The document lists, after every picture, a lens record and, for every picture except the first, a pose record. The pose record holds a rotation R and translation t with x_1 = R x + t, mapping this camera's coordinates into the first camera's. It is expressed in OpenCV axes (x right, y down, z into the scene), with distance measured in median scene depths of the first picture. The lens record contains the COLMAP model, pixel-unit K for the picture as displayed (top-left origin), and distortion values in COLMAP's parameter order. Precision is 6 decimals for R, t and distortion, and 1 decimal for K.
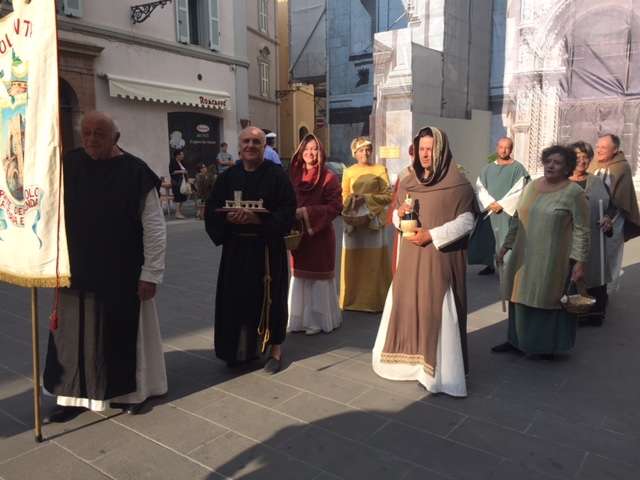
lens RADIAL K [[573.8, 0, 314.5], [0, 573.8, 237.0], [0, 0, 1]] dist [0.065597, 0.000414]
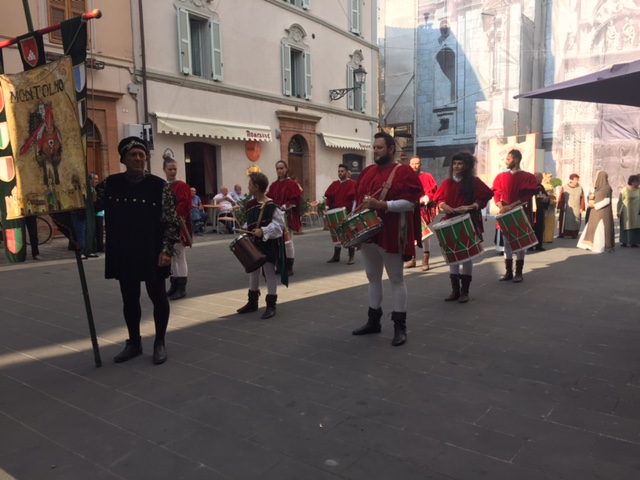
lens RADIAL K [[573.8, 0, 323.1], [0, 573.8, 239.2], [0, 0, 1]] dist [0.065597, 0.000414]
pose [[0.999931, -0.008995, 0.007494, -0.257766], [0.009314, 0.999004, -0.043644, 0.062332], [-0.007094, 0.043710, 0.999019, -0.421137]]
